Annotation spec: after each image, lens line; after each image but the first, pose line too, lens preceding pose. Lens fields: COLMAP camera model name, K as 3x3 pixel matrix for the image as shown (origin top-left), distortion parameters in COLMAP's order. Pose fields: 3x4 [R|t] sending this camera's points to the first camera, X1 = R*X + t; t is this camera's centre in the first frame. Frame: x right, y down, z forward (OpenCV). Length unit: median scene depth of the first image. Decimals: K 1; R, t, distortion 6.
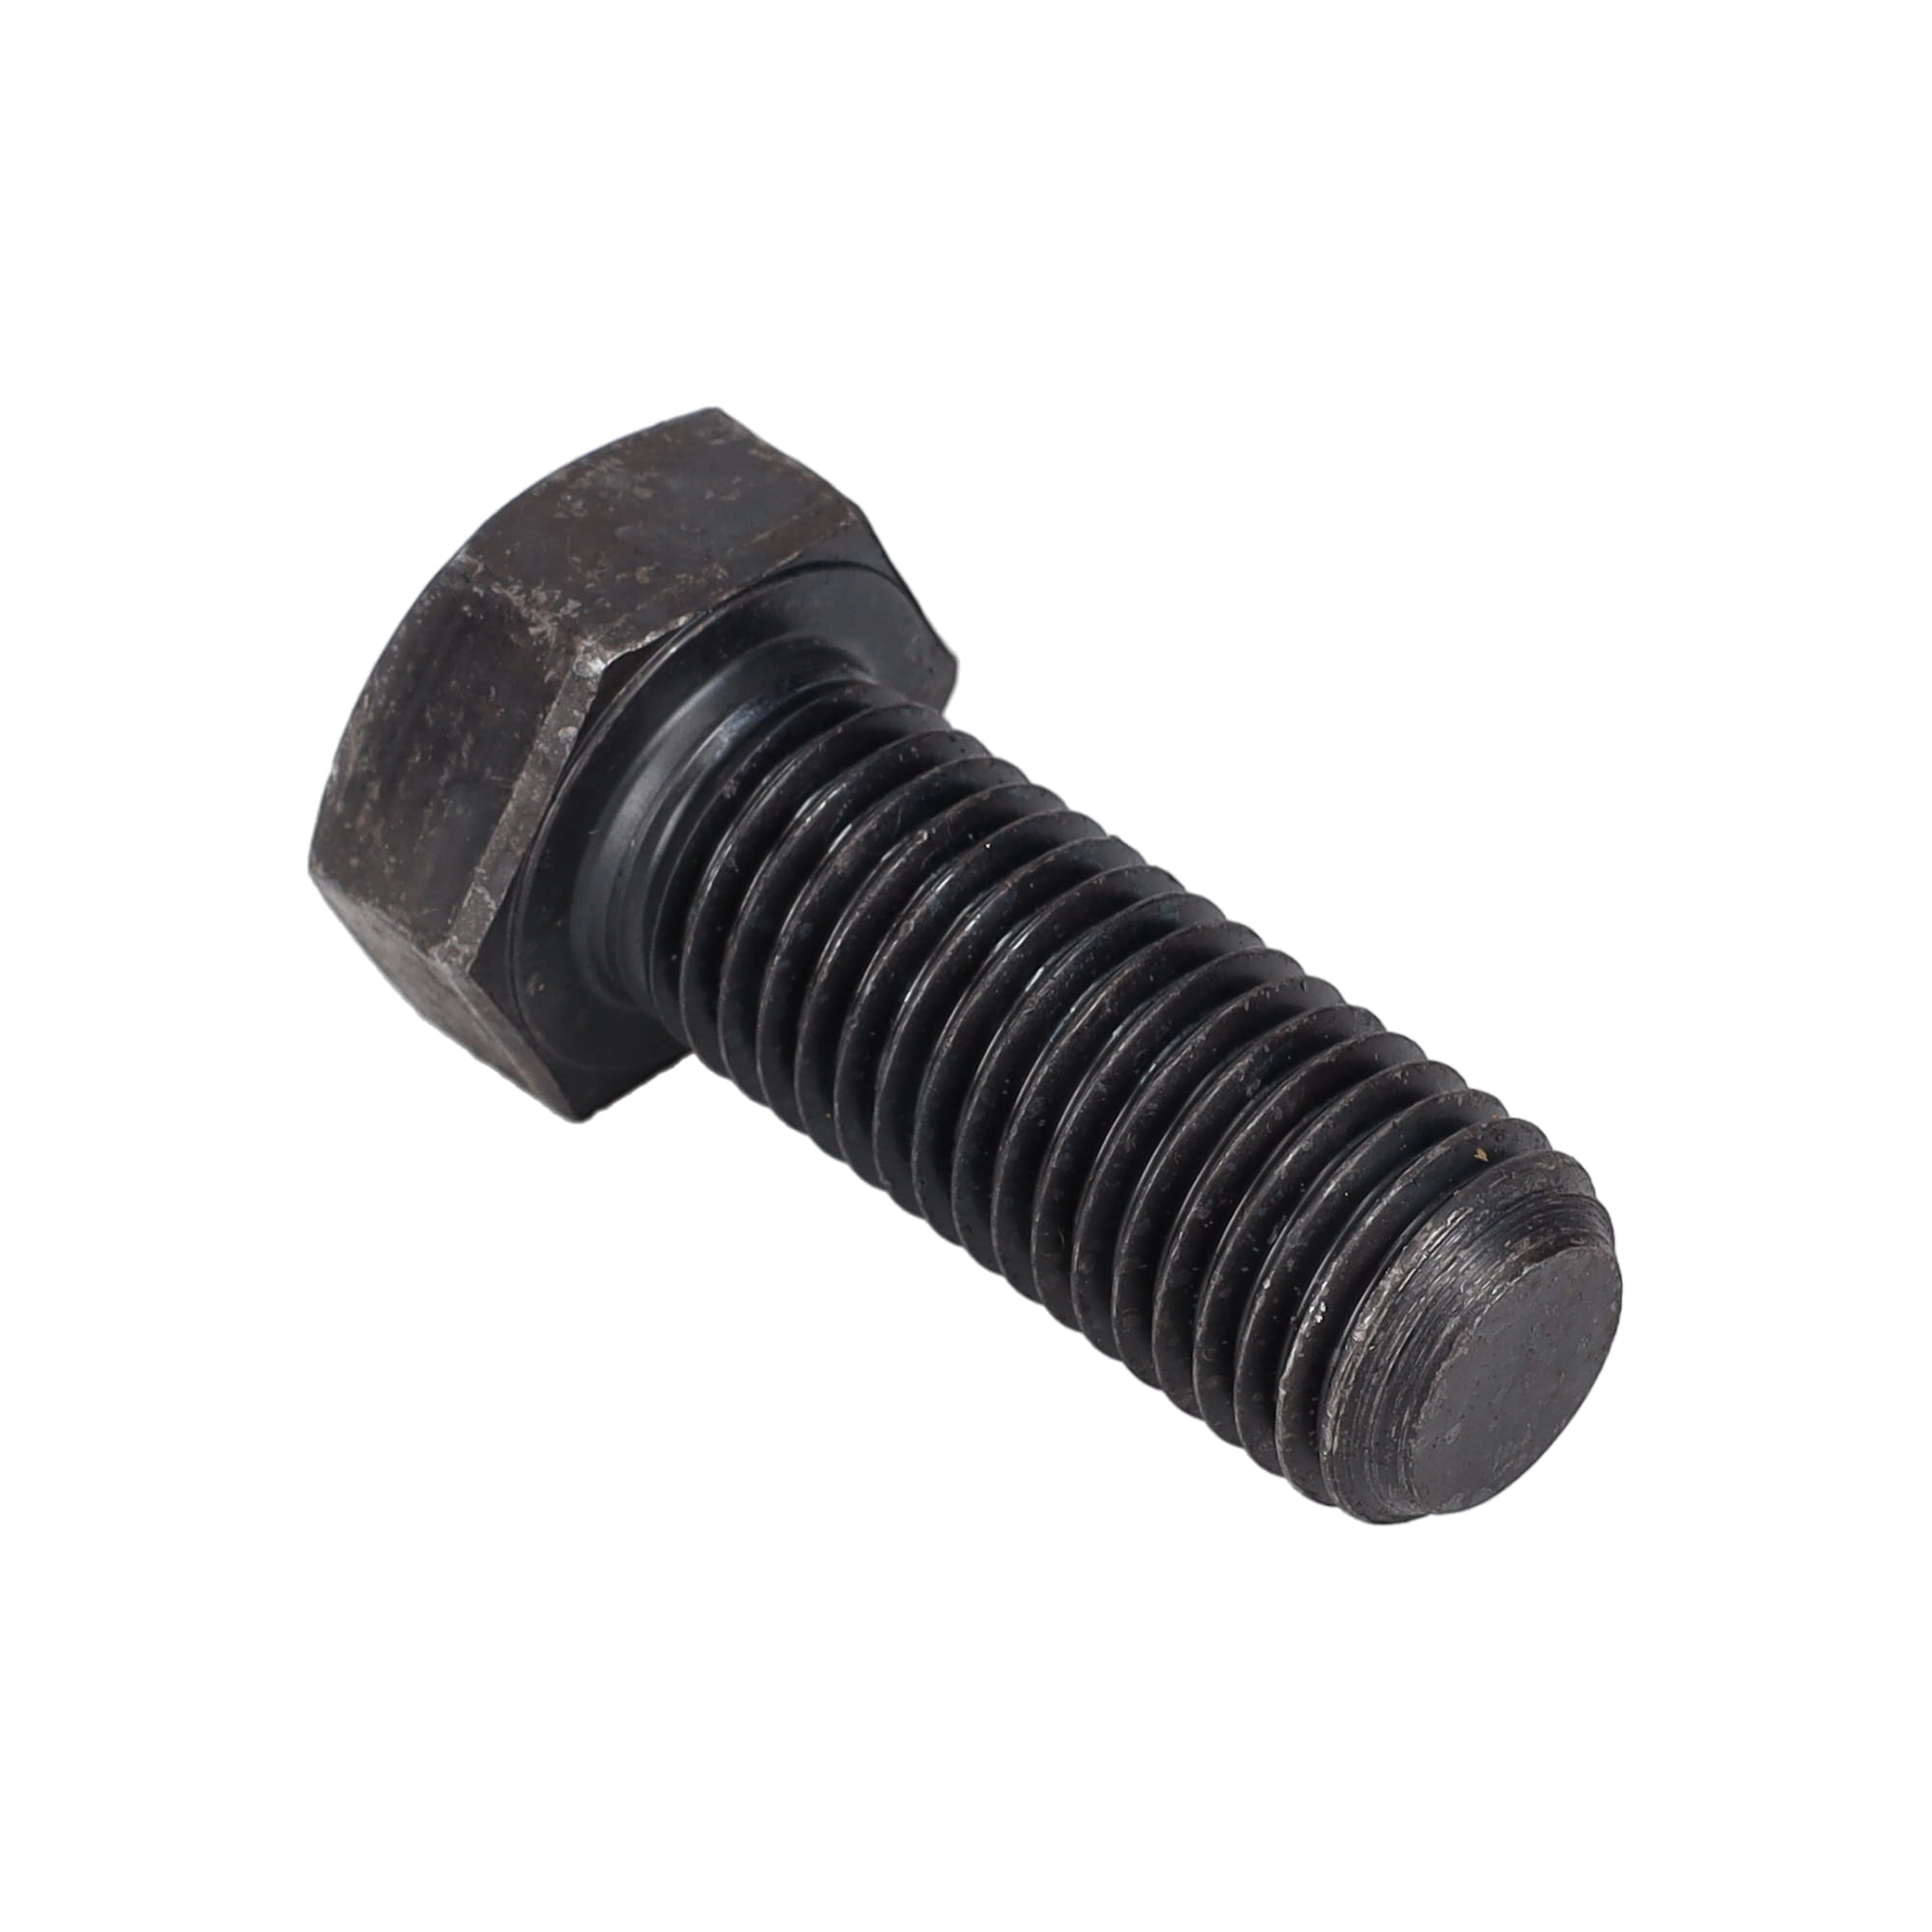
lens RADIAL K [[10916.0, 0, 966.0], [0, 10916.0, 966.0], [0, 0, 1]] dist [-0.232167, -18.186546]
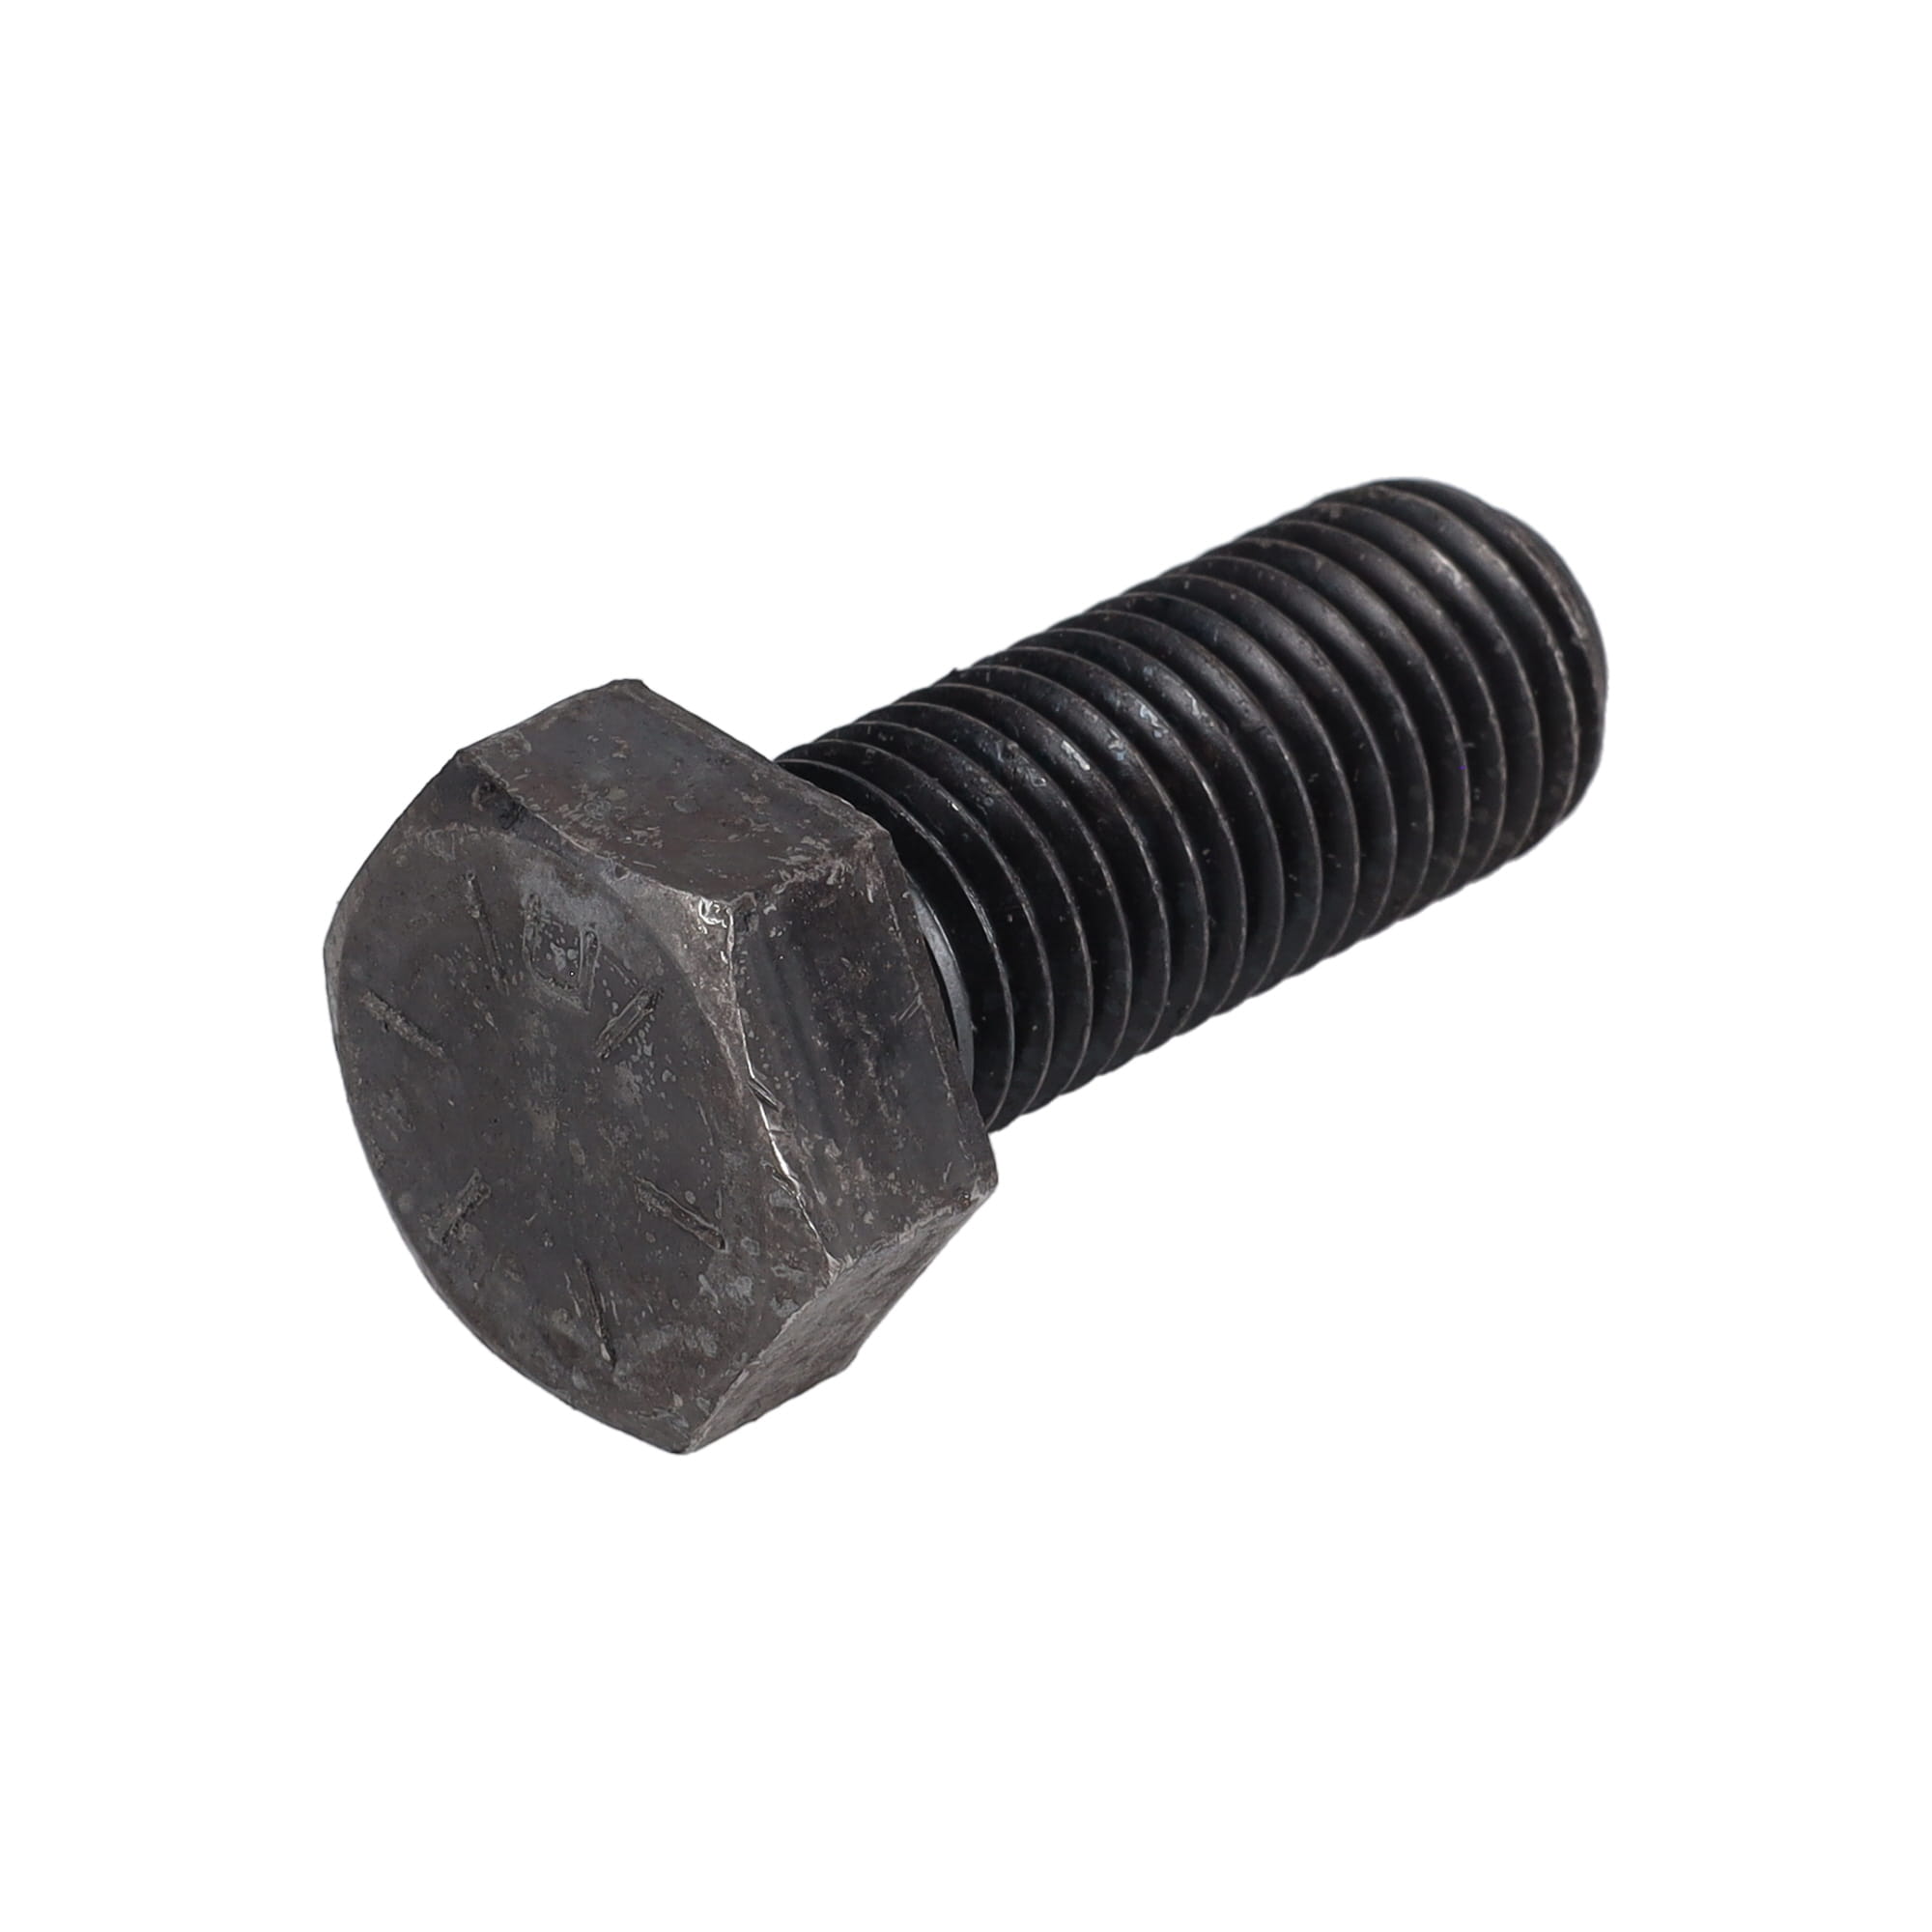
lens RADIAL K [[10916.0, 0, 966.0], [0, 10916.0, 966.0], [0, 0, 1]] dist [-0.232167, -18.186546]
pose [[0.008749, -0.608585, 0.793441, -0.795435], [0.614198, 0.629425, 0.476009, -0.469561], [-0.789103, 0.483165, 0.379299, 0.630796]]
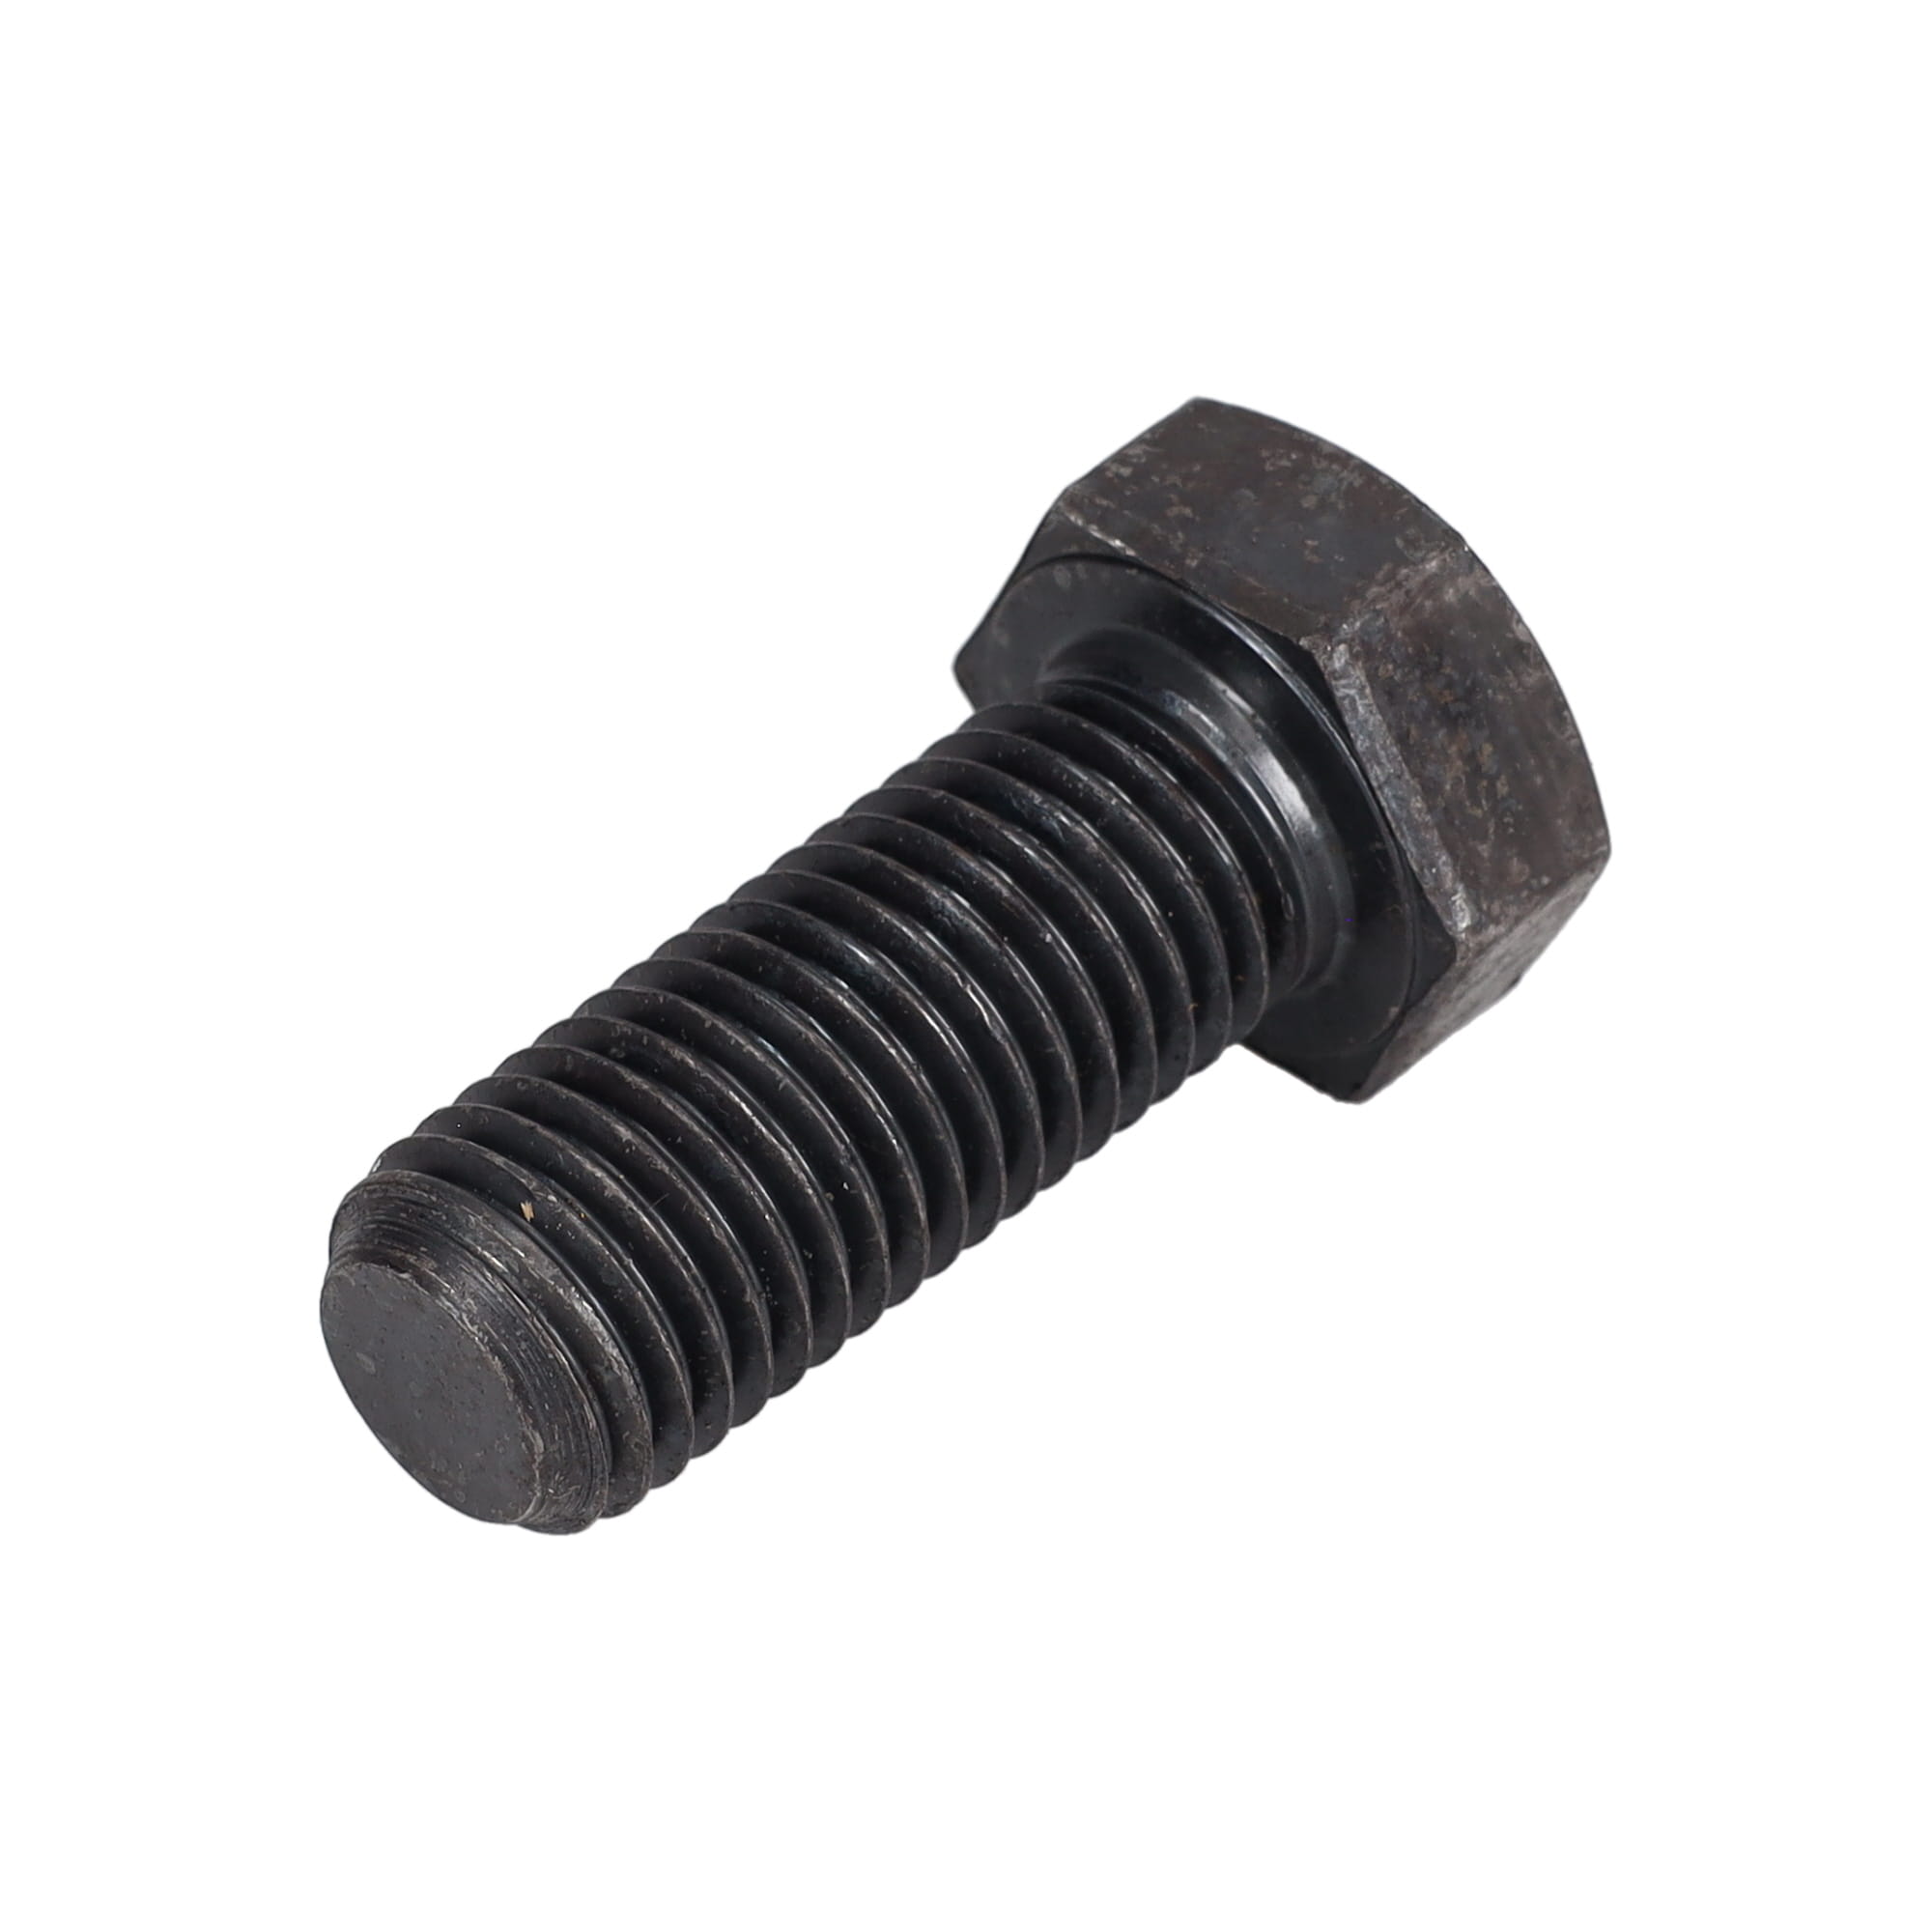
lens RADIAL K [[10916.0, 0, 966.0], [0, 10916.0, 966.0], [0, 0, 1]] dist [-0.232167, -18.186546]
pose [[0.006716, 0.613204, -0.789896, 0.790992], [-0.602660, 0.632824, 0.486143, -0.486758], [0.797970, 0.472774, 0.373804, 0.628164]]
